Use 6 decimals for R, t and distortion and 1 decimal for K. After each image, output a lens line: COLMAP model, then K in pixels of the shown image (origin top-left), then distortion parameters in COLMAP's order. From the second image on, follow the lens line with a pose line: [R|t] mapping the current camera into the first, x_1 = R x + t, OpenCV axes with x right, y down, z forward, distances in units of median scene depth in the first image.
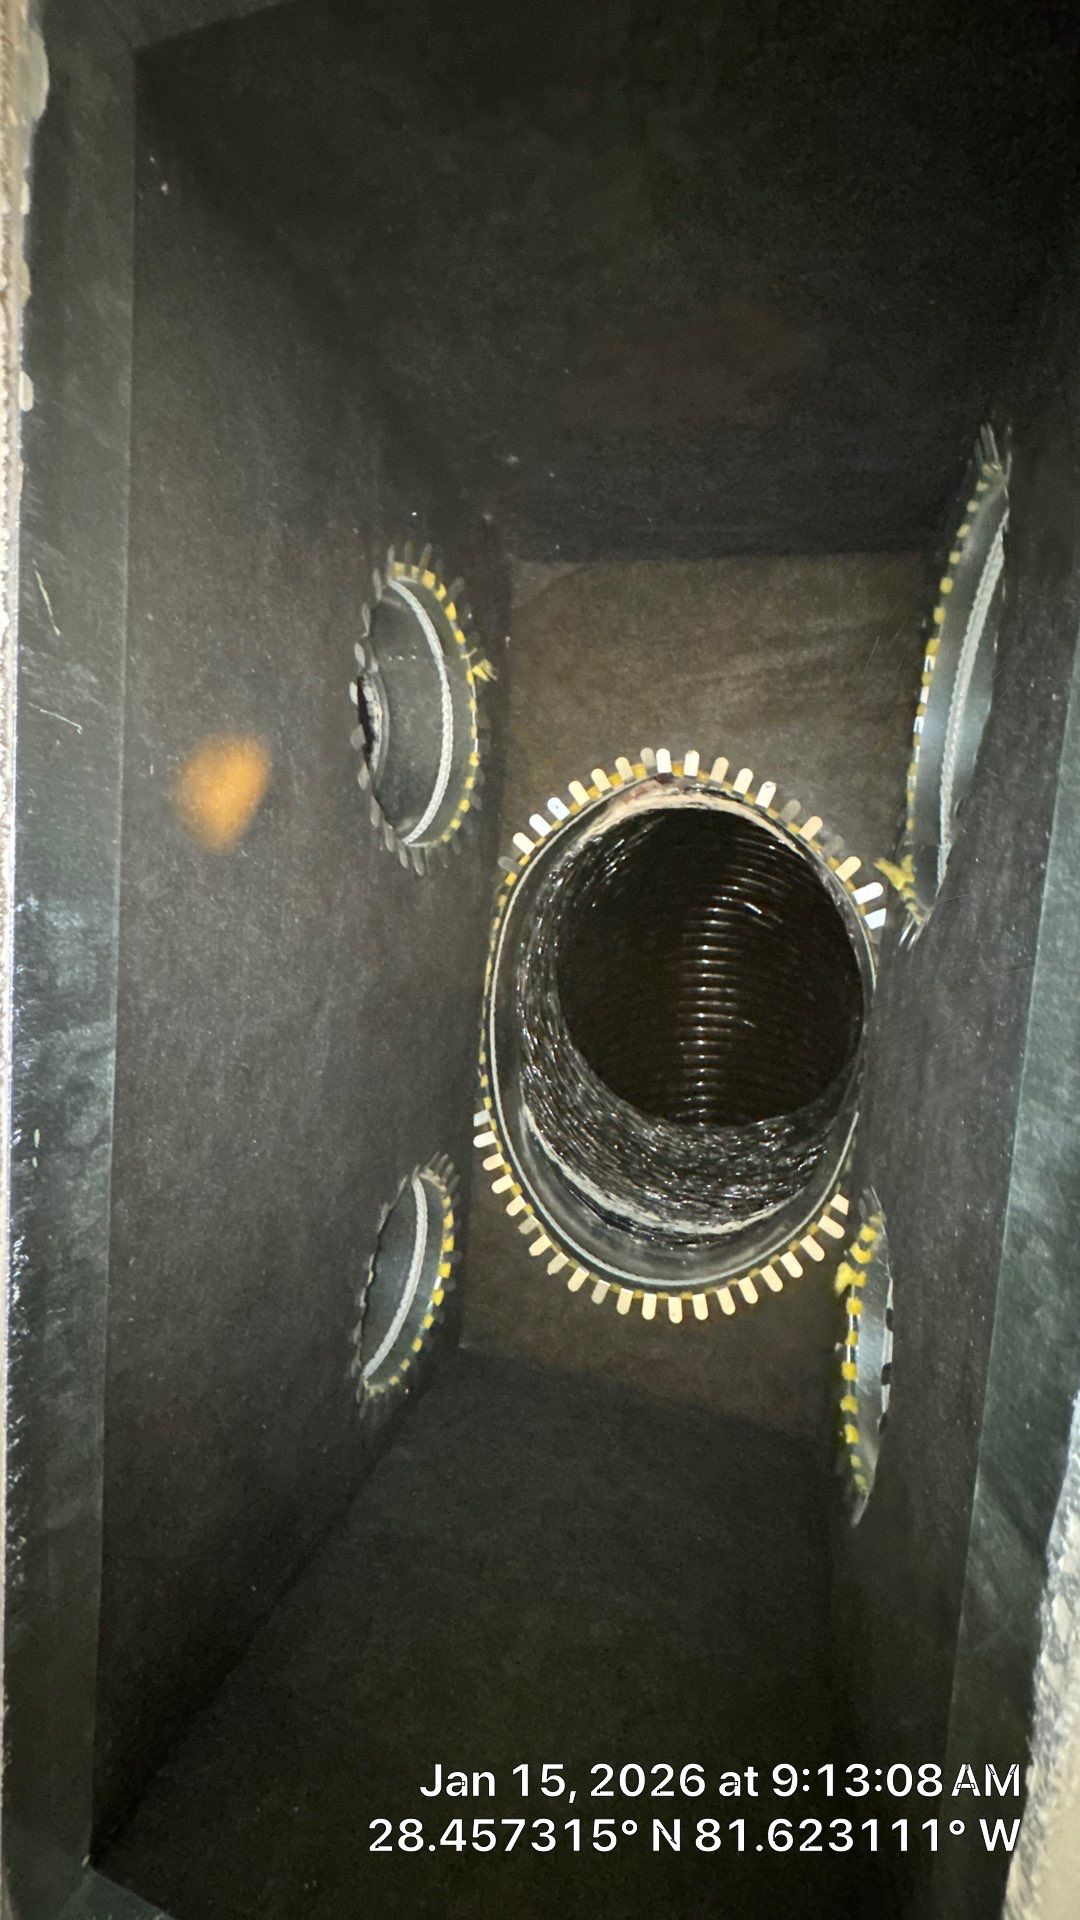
lens RADIAL K [[771.1, 0, 541.7], [0, 771.1, 957.0], [0, 0, 1]] dist [-0.004567, 0.001004]
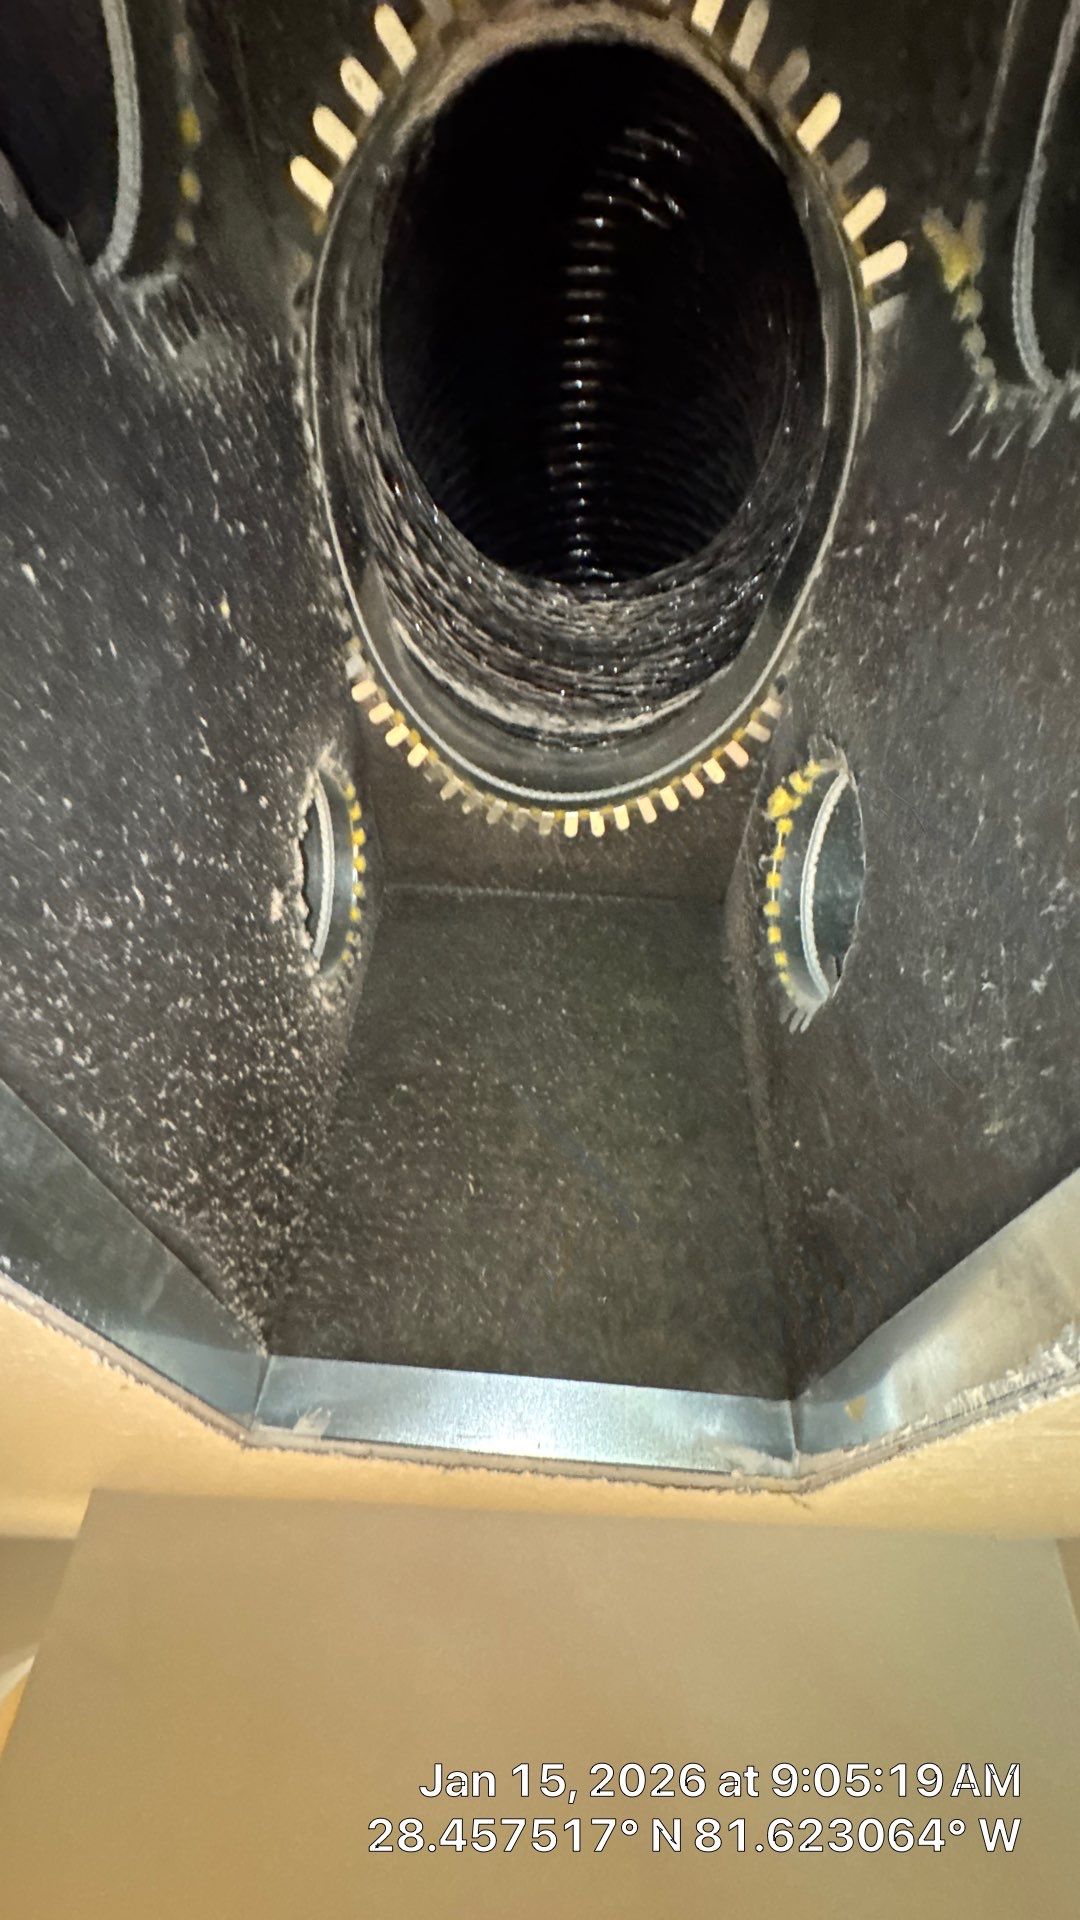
lens RADIAL K [[771.1, 0, 539.4], [0, 771.1, 958.7], [0, 0, 1]] dist [-0.004567, 0.001004]
pose [[0.968132, -0.222796, 0.114376, -0.058204], [0.074411, 0.691980, 0.718072, -0.161545], [-0.239129, -0.686678, 0.686506, 0.223167]]
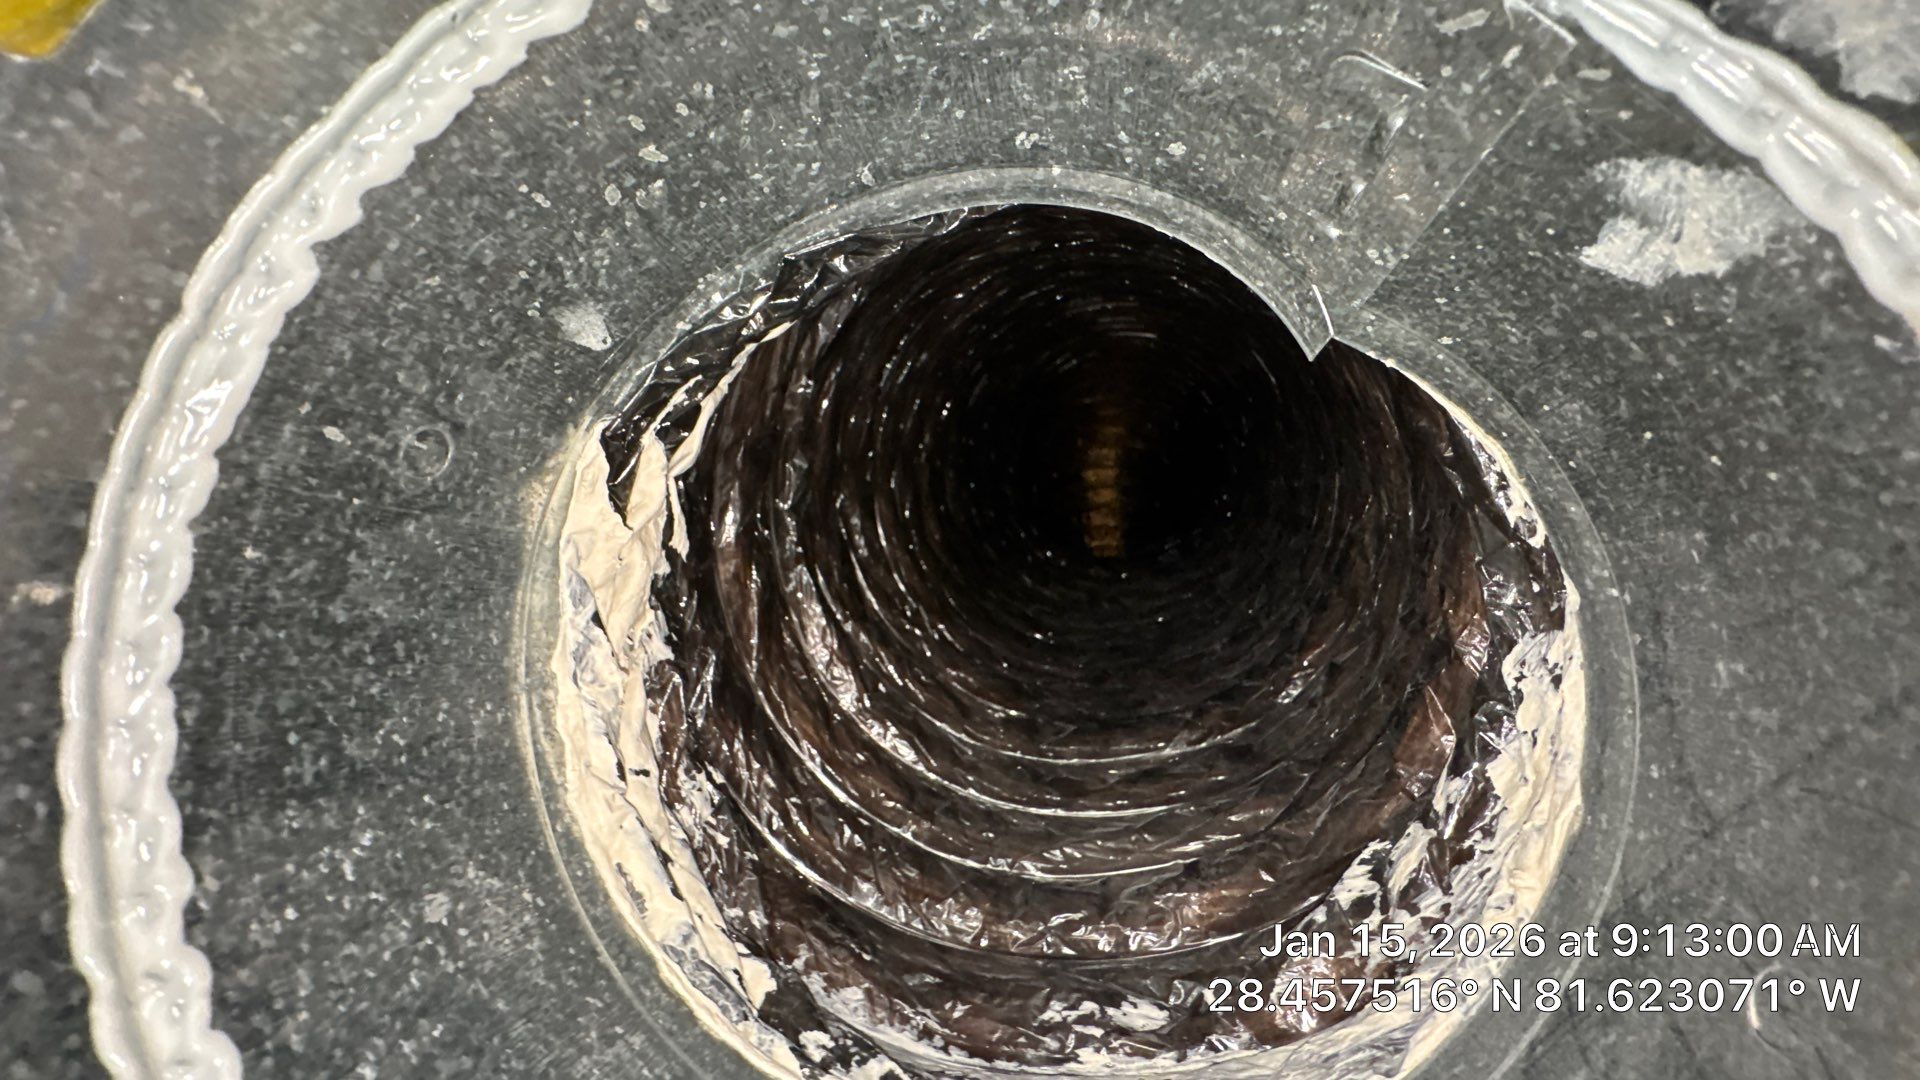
lens RADIAL K [[771.1, 0, 954.5], [0, 771.1, 545.5], [0, 0, 1]] dist [-0.004567, 0.001004]
pose [[0.155836, -0.174846, 0.972185, 0.270038], [-0.851515, 0.475047, 0.221930, 0.349254], [-0.500637, -0.862415, -0.074855, 0.765431]]
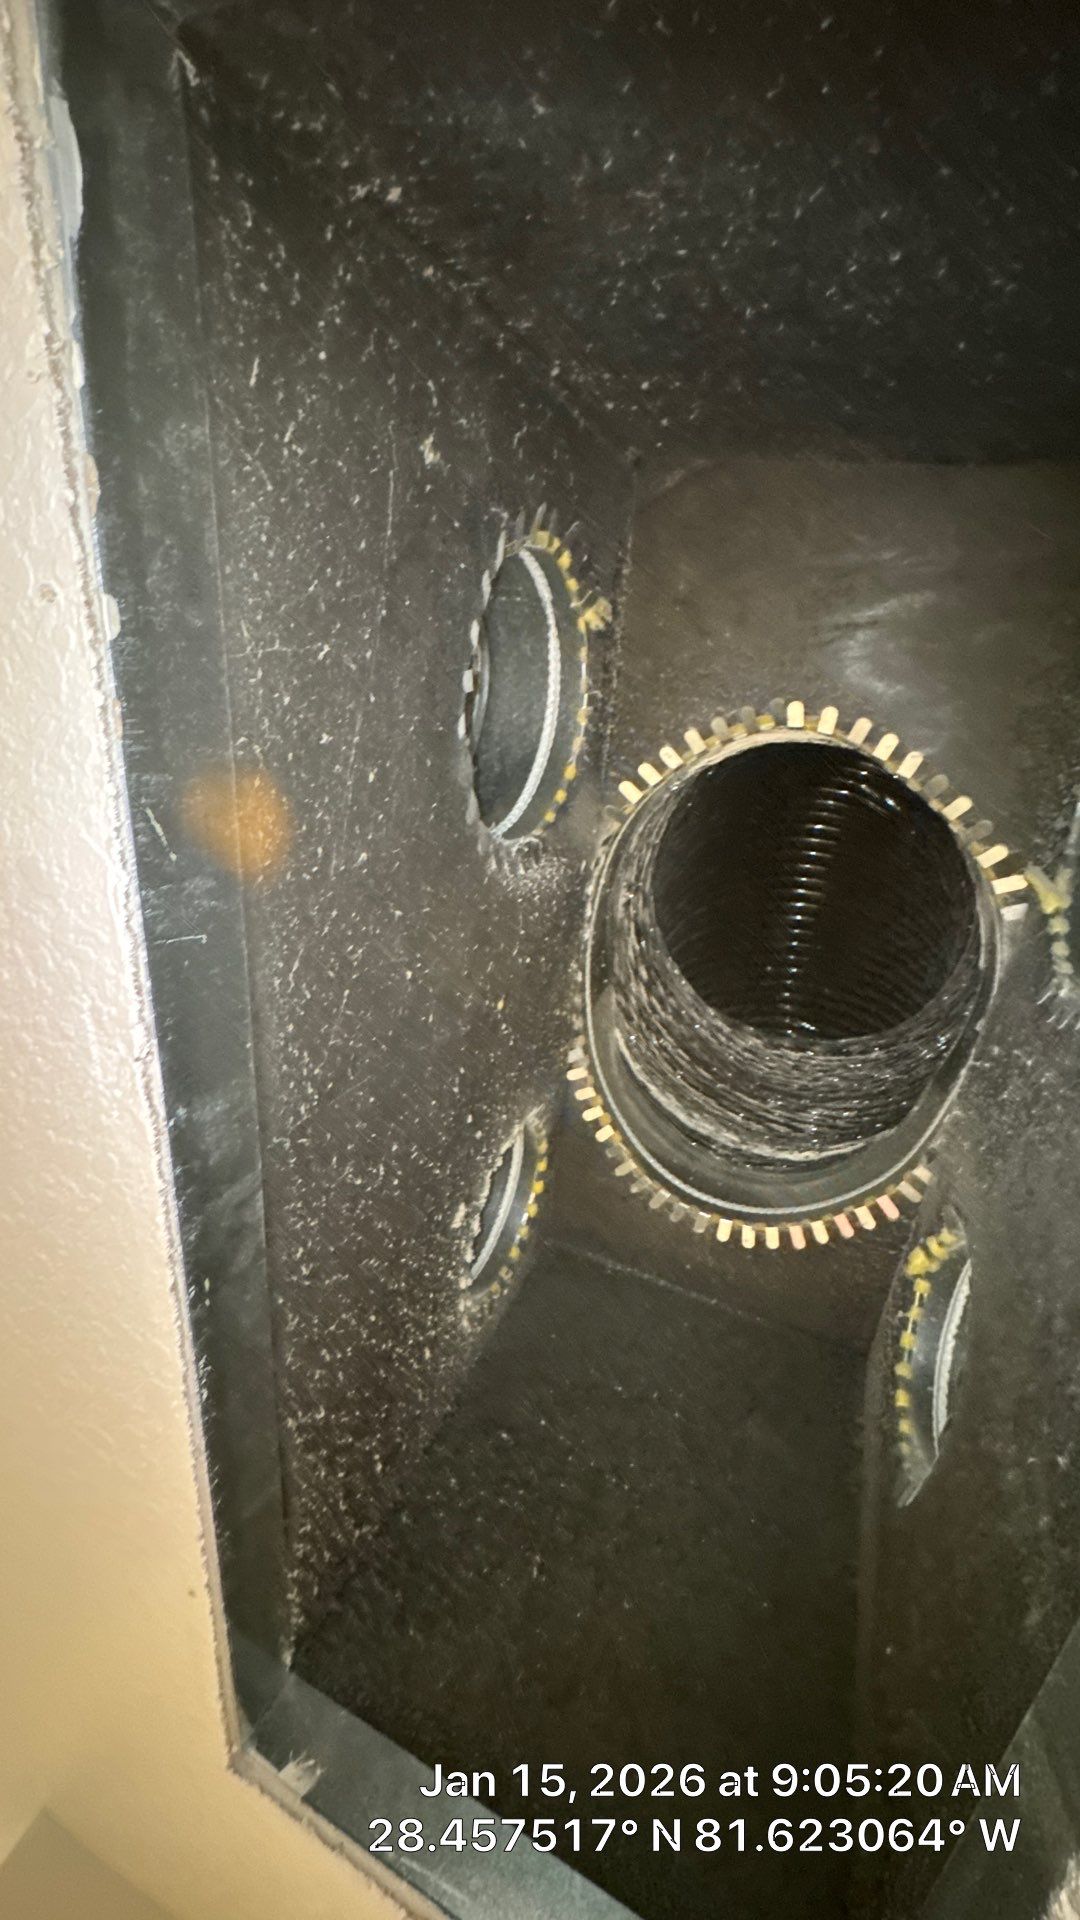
lens RADIAL K [[771.1, 0, 539.2], [0, 771.1, 954.0], [0, 0, 1]] dist [-0.004567, 0.001004]
pose [[0.994351, 0.048381, -0.094471, -0.039495], [-0.019133, 0.957193, 0.288818, -0.252067], [0.104401, -0.285379, 0.952712, 0.050875]]
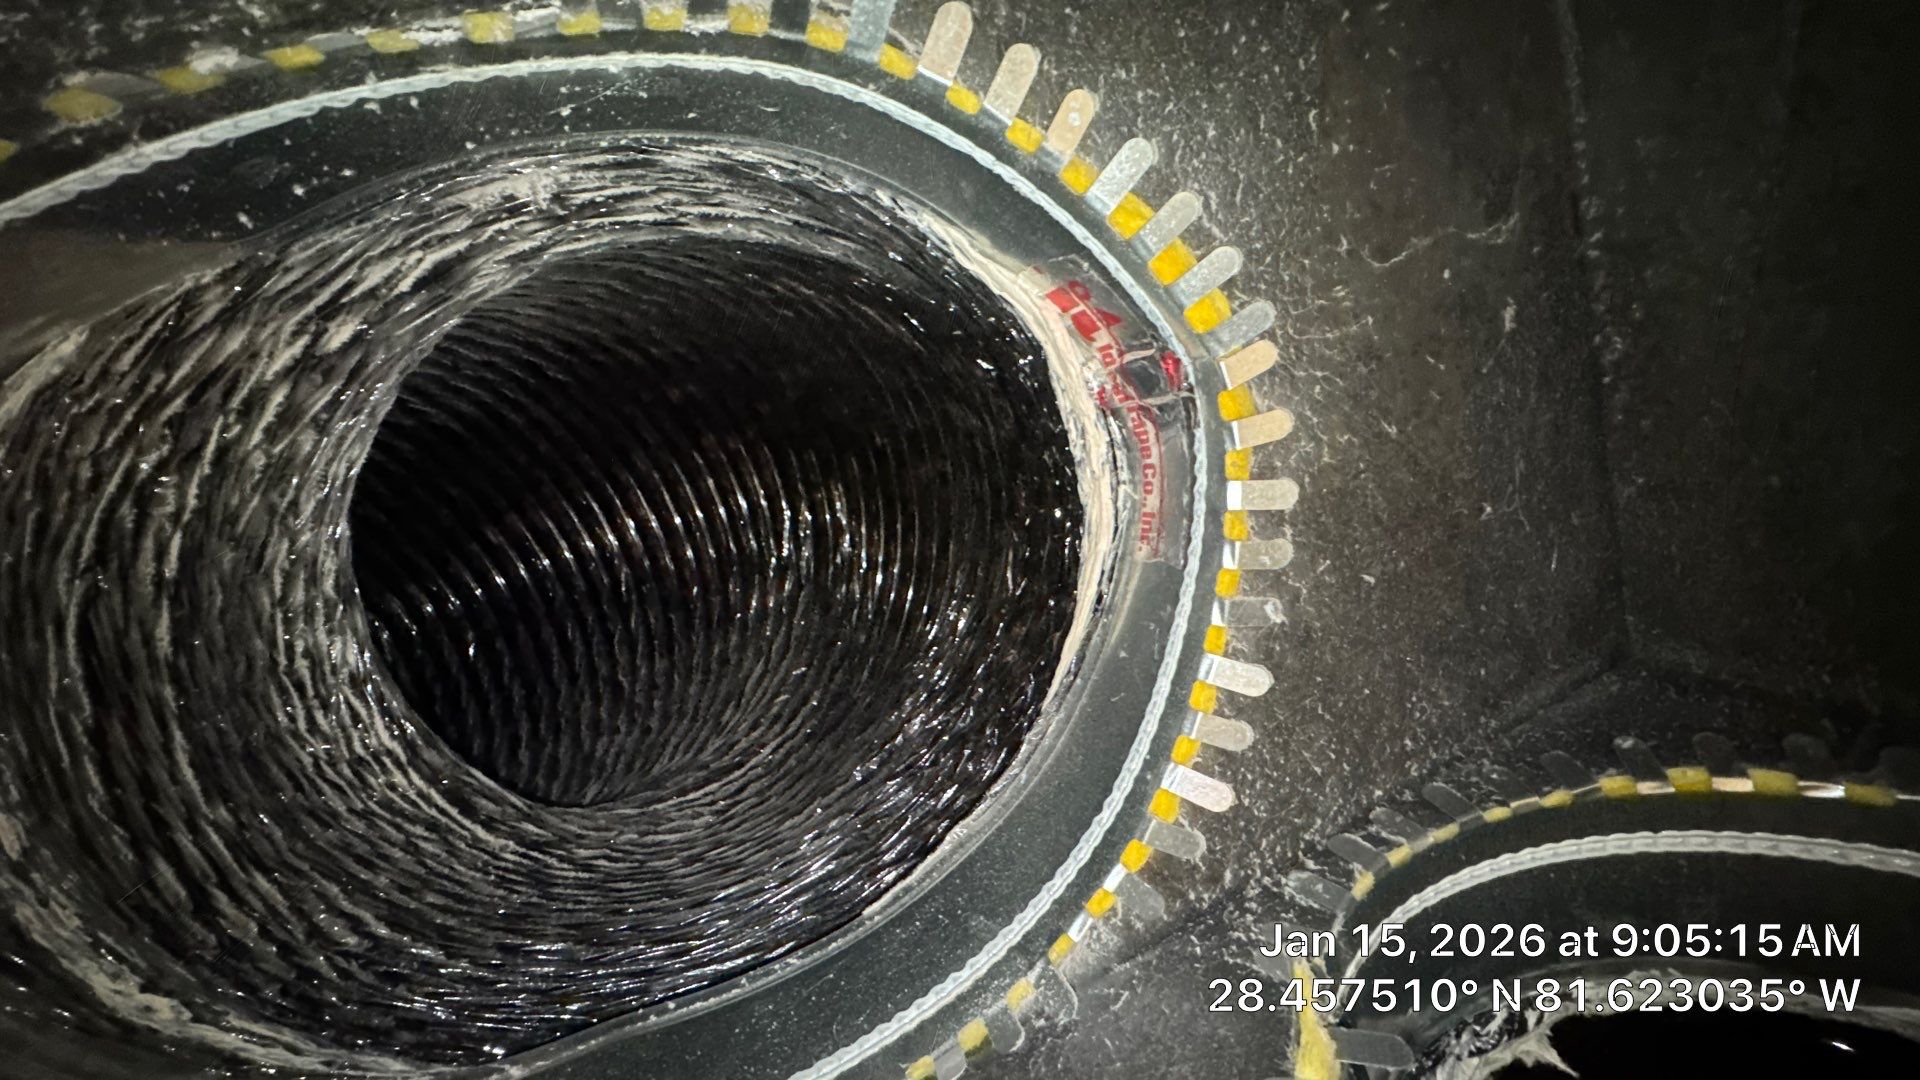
lens RADIAL K [[771.1, 0, 960.3], [0, 771.1, 541.3], [0, 0, 1]] dist [-0.004567, 0.001004]
pose [[0.271030, 0.814243, 0.513372, -0.019444], [-0.841188, 0.459614, -0.284881, 0.039205], [-0.467916, -0.354631, 0.809501, 0.736569]]
